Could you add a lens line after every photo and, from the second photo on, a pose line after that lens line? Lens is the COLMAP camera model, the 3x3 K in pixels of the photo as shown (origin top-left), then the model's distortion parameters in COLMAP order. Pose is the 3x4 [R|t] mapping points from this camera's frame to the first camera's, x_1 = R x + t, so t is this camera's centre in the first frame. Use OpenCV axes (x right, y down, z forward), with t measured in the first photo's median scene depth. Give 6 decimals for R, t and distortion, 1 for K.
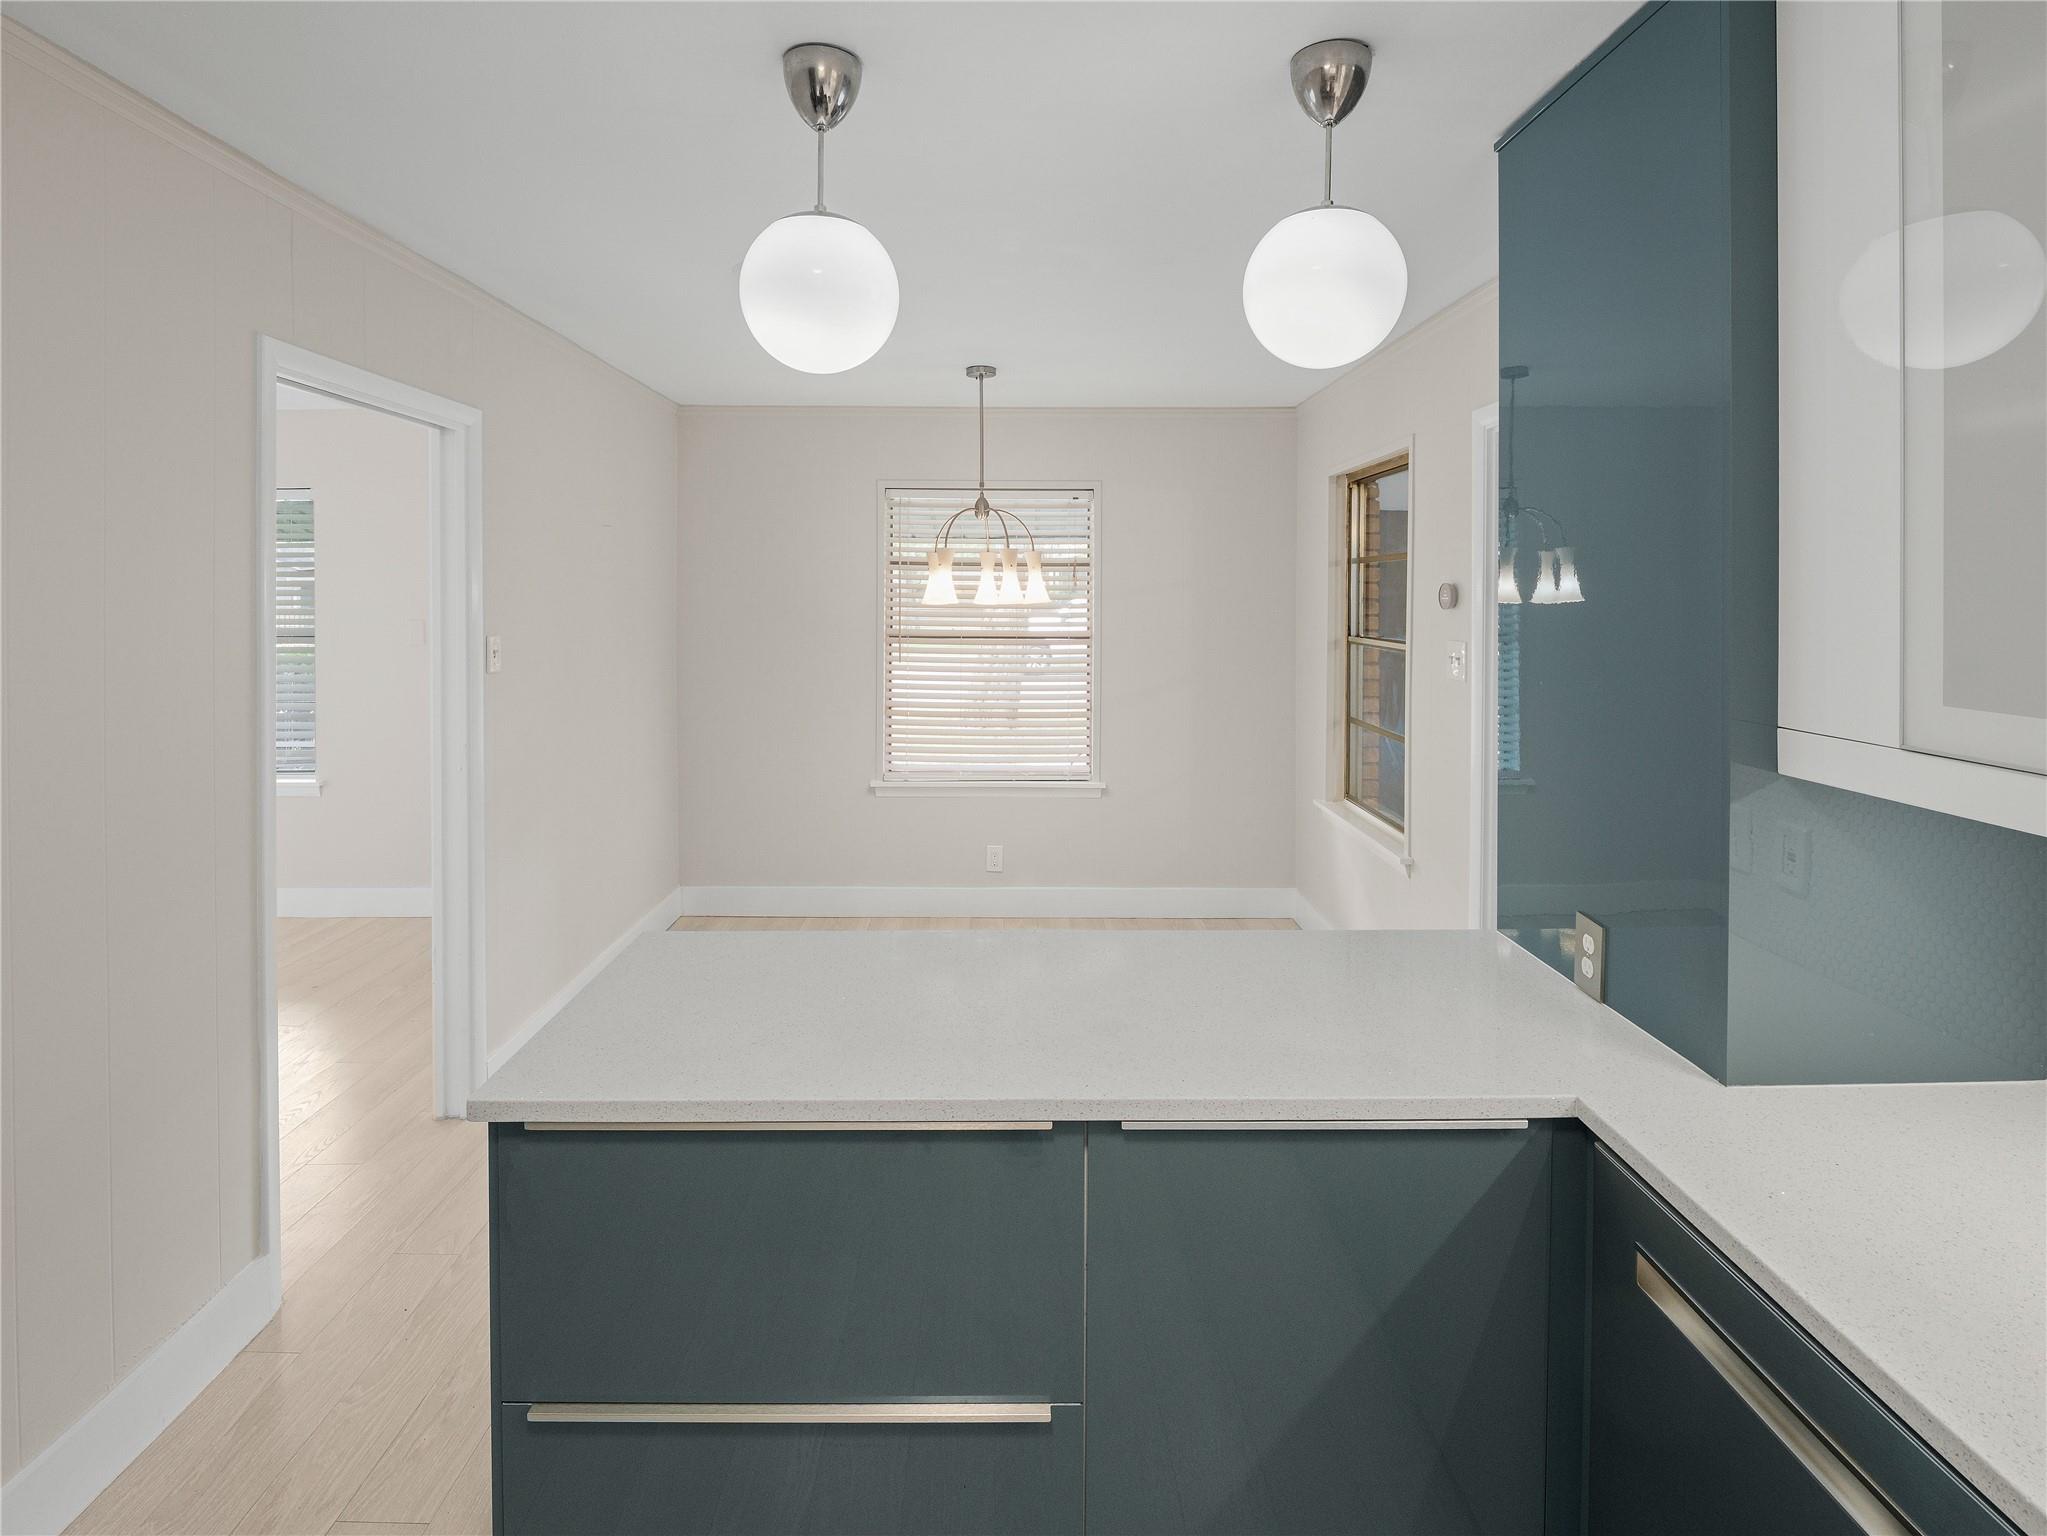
lens RADIAL K [[1048.7, 0, 1021.5], [0, 1048.7, 598.1], [0, 0, 1]] dist [0.007393, -0.016894]
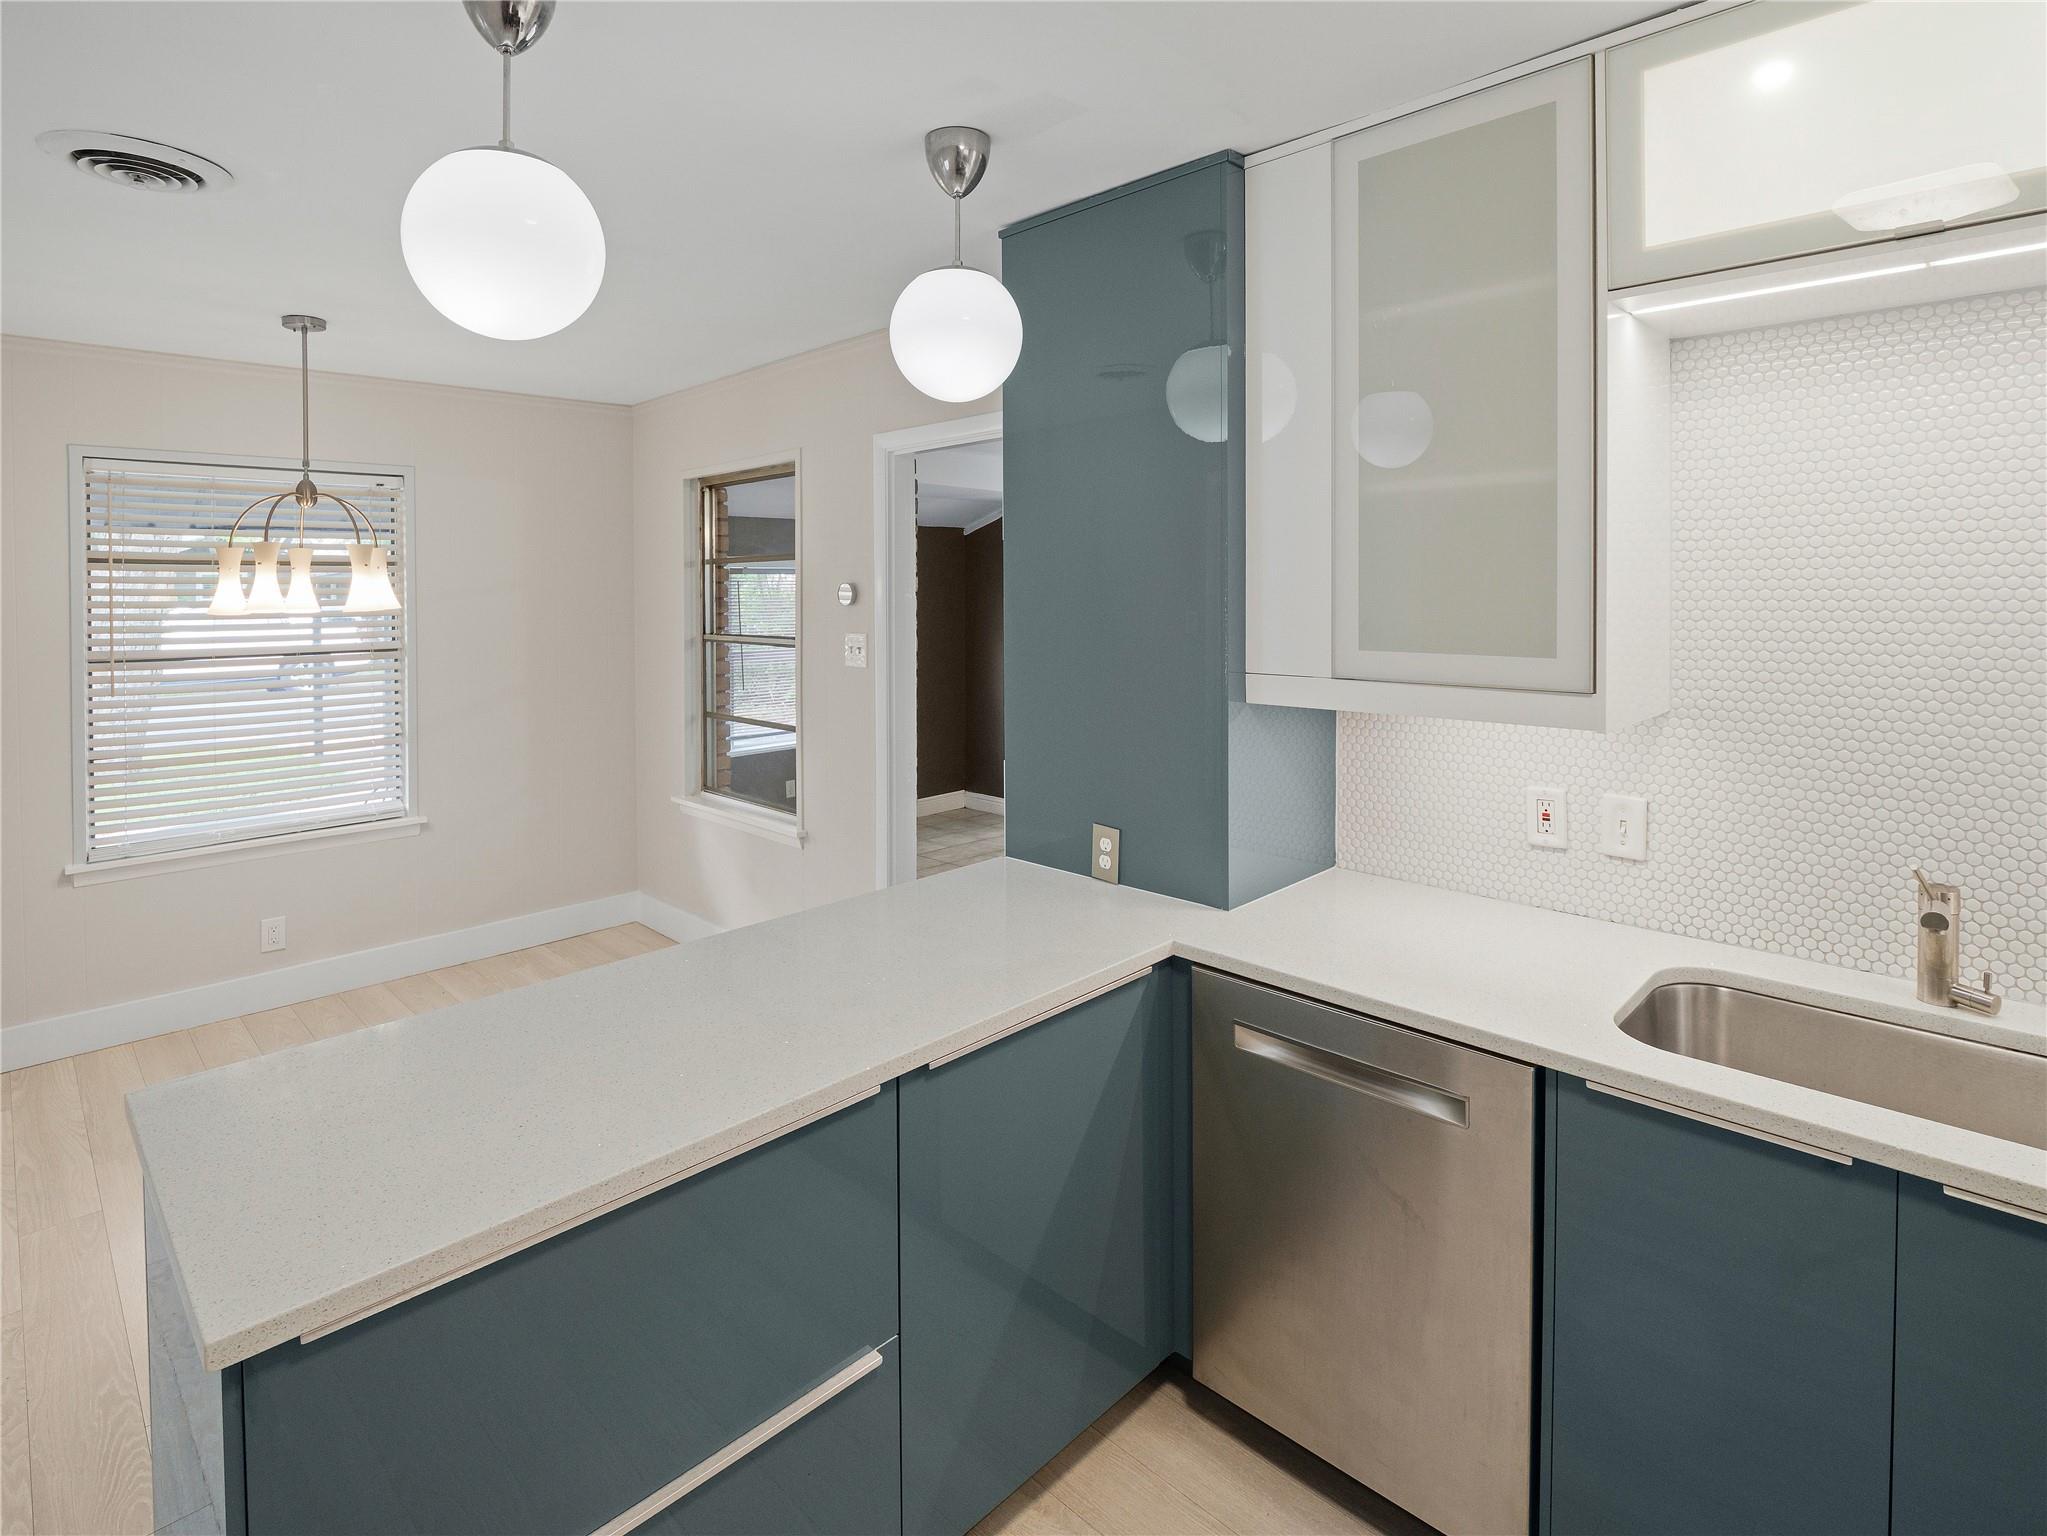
lens RADIAL K [[1048.7, 0, 1021.5], [0, 1048.7, 598.1], [0, 0, 1]] dist [0.007393, -0.016894]
pose [[0.707865, -0.017535, 0.706130, -0.198389], [0.017765, 0.999818, 0.007019, -0.001360], [-0.706124, 0.007575, 0.708048, 0.042464]]
